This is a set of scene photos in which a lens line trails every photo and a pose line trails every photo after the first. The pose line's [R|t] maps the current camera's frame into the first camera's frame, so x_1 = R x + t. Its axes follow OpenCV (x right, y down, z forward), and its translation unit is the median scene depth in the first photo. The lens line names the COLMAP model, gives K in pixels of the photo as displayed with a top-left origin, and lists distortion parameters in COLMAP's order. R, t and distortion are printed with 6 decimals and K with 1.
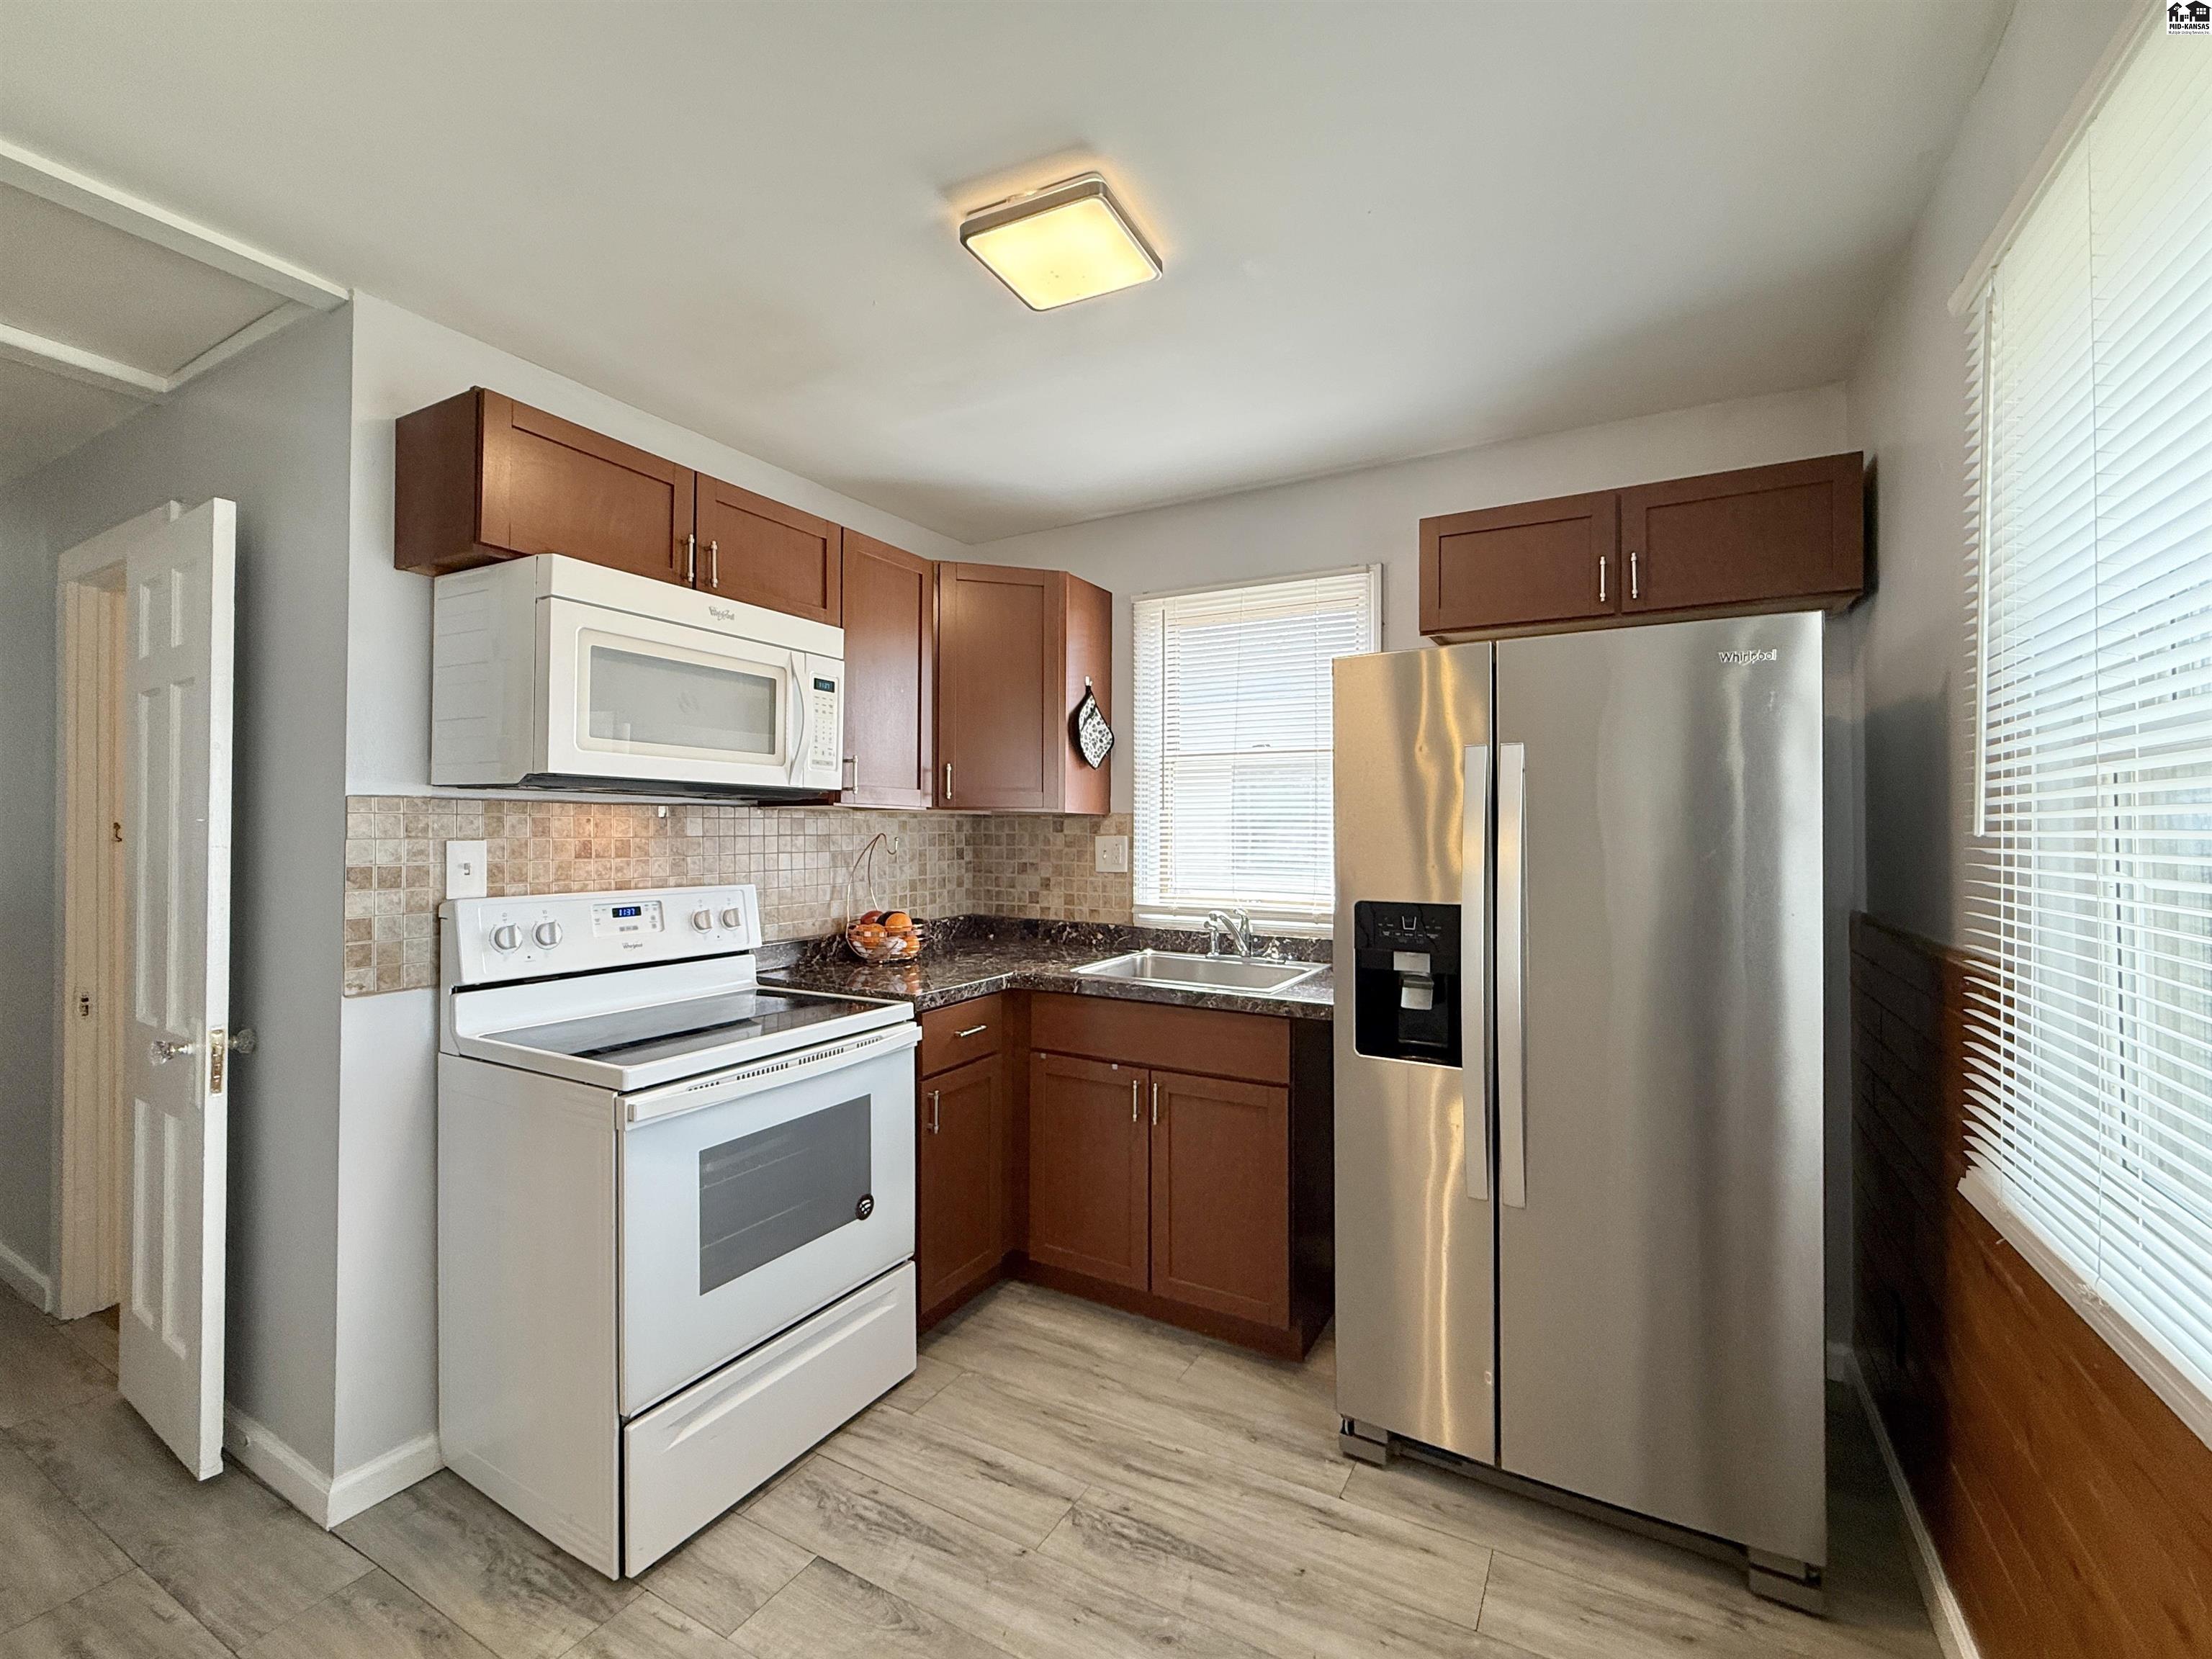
lens RADIAL K [[956.1, 0, 1103.1], [0, 956.1, 824.8], [0, 0, 1]] dist [-0.000796, -0.000126]
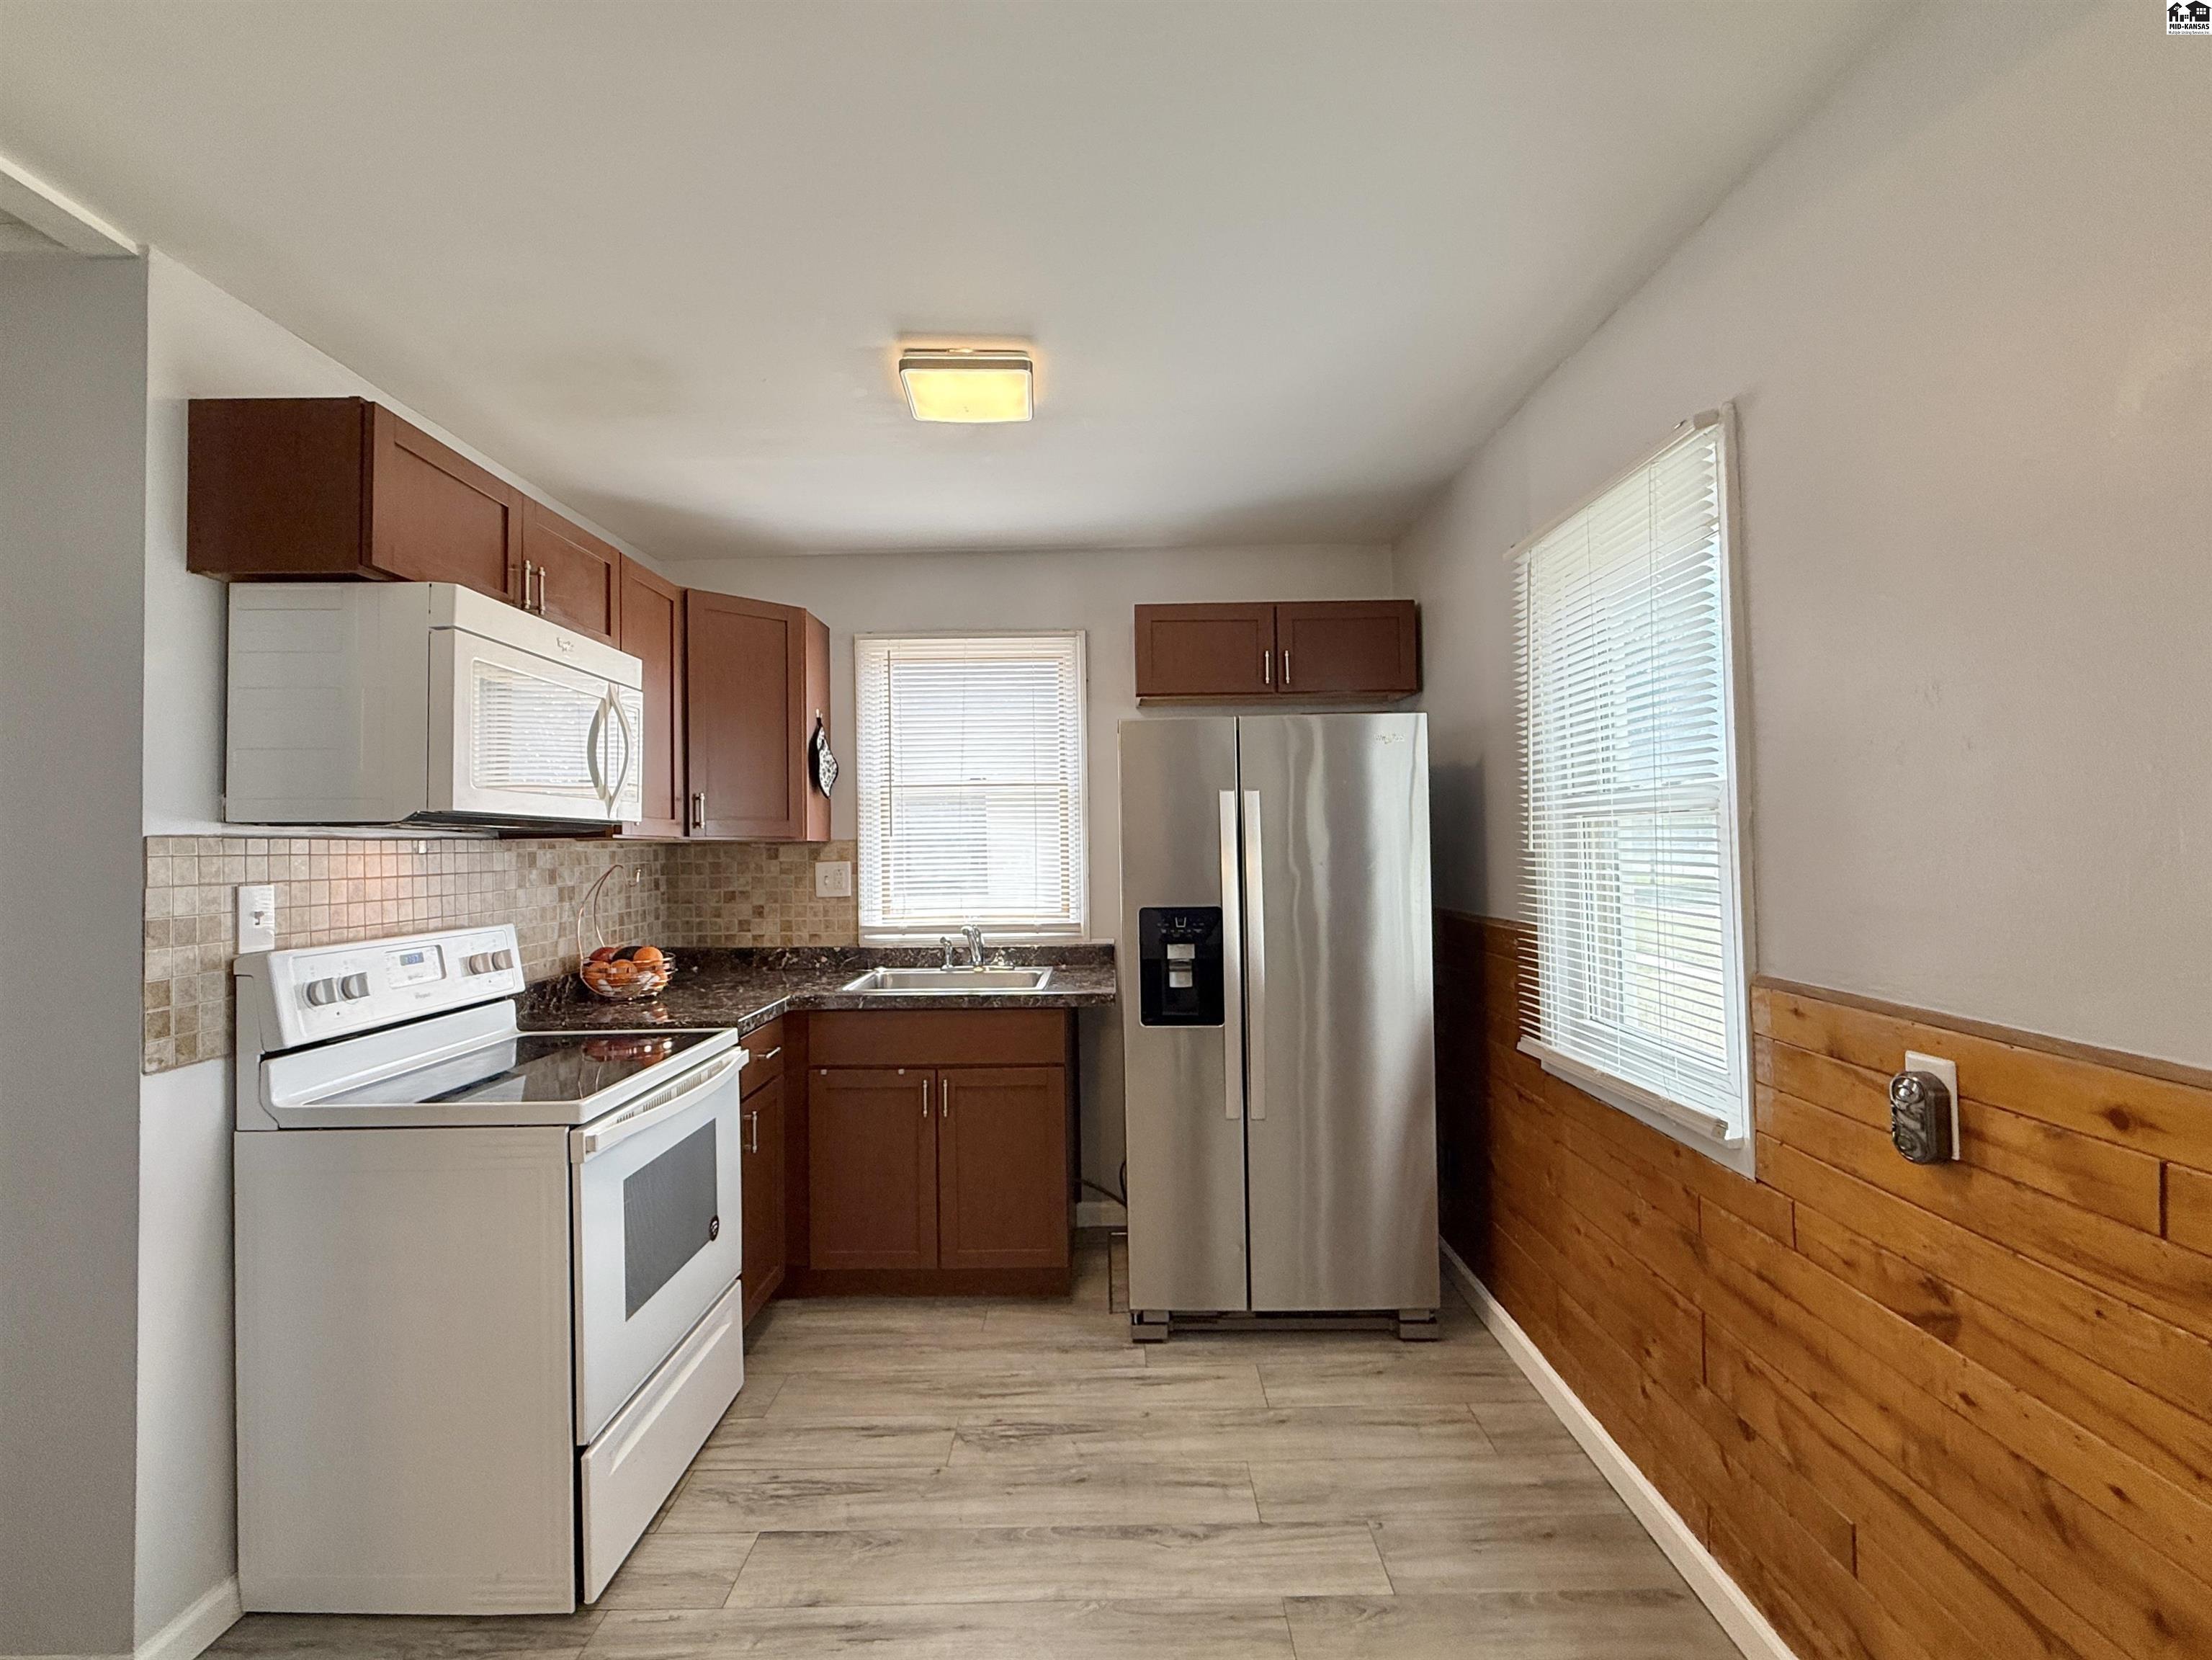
lens RADIAL K [[1027.5, 0, 1113.2], [0, 1027.5, 824.9], [0, 0, 1]] dist [0.000811, 0.000246]
pose [[0.871653, -0.005882, 0.490089, -0.422068], [0.014454, 0.999802, -0.013708, -0.013574], [-0.489911, 0.019032, 0.871565, -0.188607]]
